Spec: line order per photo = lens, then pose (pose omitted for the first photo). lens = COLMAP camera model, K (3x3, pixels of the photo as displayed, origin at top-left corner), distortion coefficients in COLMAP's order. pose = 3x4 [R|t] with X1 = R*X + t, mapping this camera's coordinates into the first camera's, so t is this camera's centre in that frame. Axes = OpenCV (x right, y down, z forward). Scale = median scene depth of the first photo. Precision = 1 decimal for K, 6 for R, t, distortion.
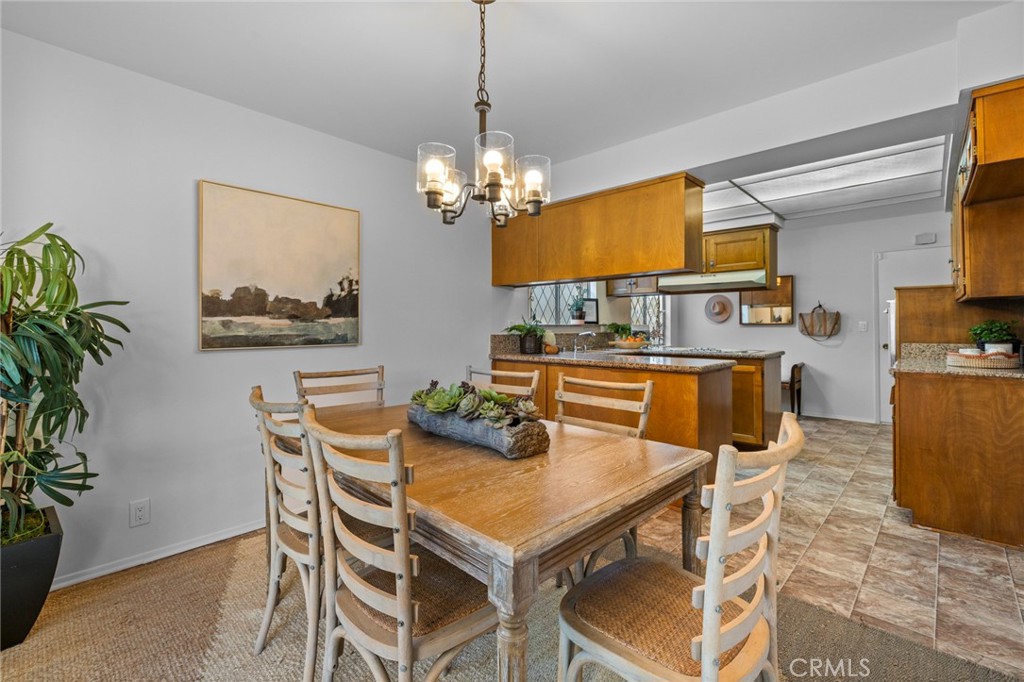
lens RADIAL K [[440.6, 0, 513.1], [0, 440.6, 334.5], [0, 0, 1]] dist [0.000130, -0.000262]
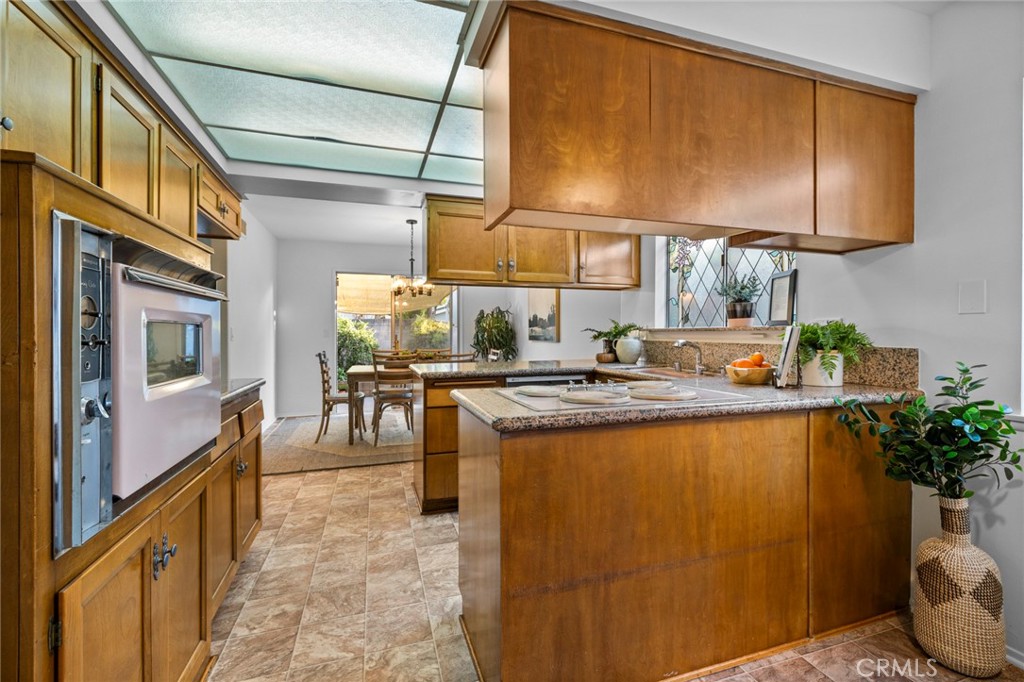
lens RADIAL K [[440.6, 0, 513.1], [0, 440.6, 334.5], [0, 0, 1]] dist [0.000130, -0.000262]
pose [[-0.472224, 0.006582, -0.881454, 1.409779], [-0.013737, 0.999796, 0.014825, -0.033239], [0.881372, 0.019109, -0.472037, 1.866330]]
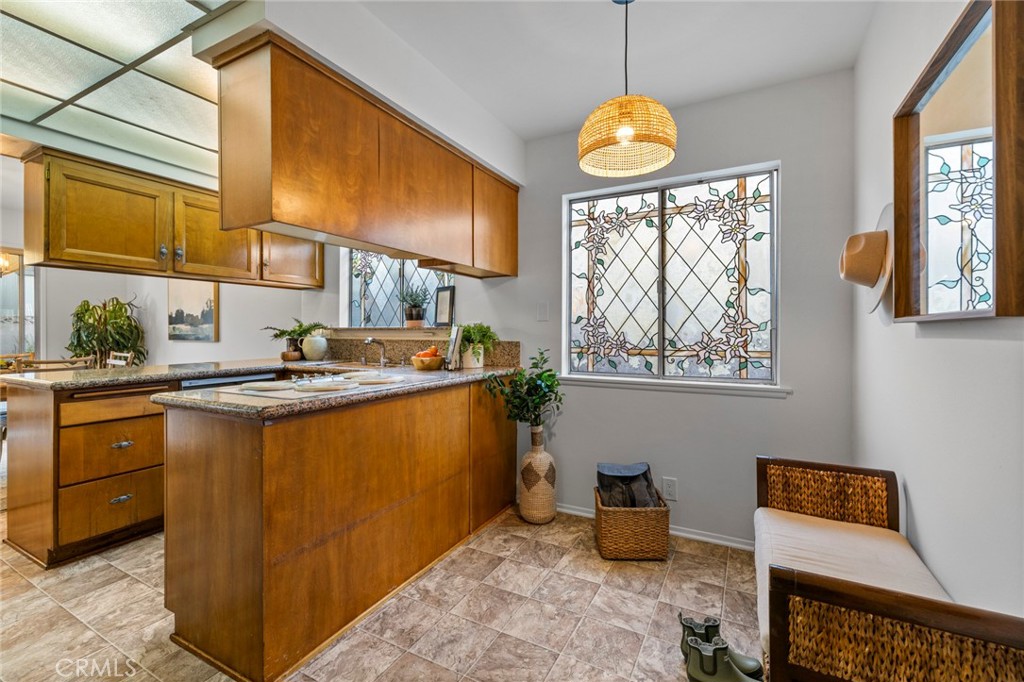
lens RADIAL K [[440.6, 0, 513.1], [0, 440.6, 334.5], [0, 0, 1]] dist [0.000130, -0.000262]
pose [[0.270641, 0.009422, -0.962634, 1.587102], [-0.019593, 0.999799, 0.004278, -0.032078], [0.962481, 0.017703, 0.270771, 1.776673]]
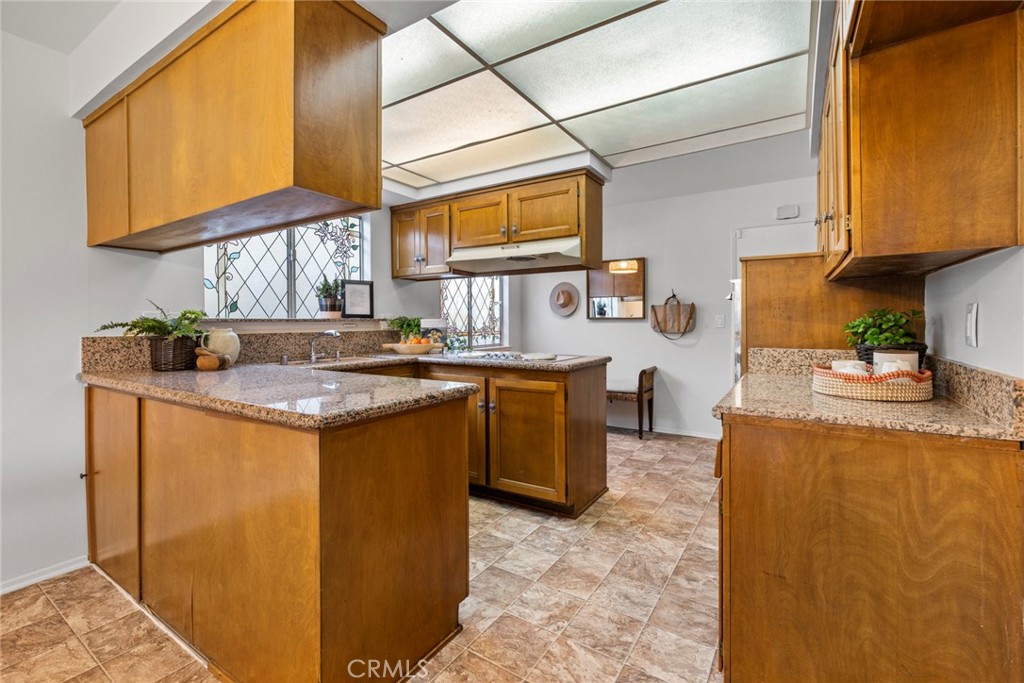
lens RADIAL K [[442.2, 0, 510.1], [0, 442.2, 339.0], [0, 0, 1]] dist [0.001184, -0.000060]
pose [[0.982773, -0.008215, 0.184633, 0.540135], [0.004562, 0.999786, 0.020200, -0.008648], [-0.184759, -0.019010, 0.982600, 0.557584]]
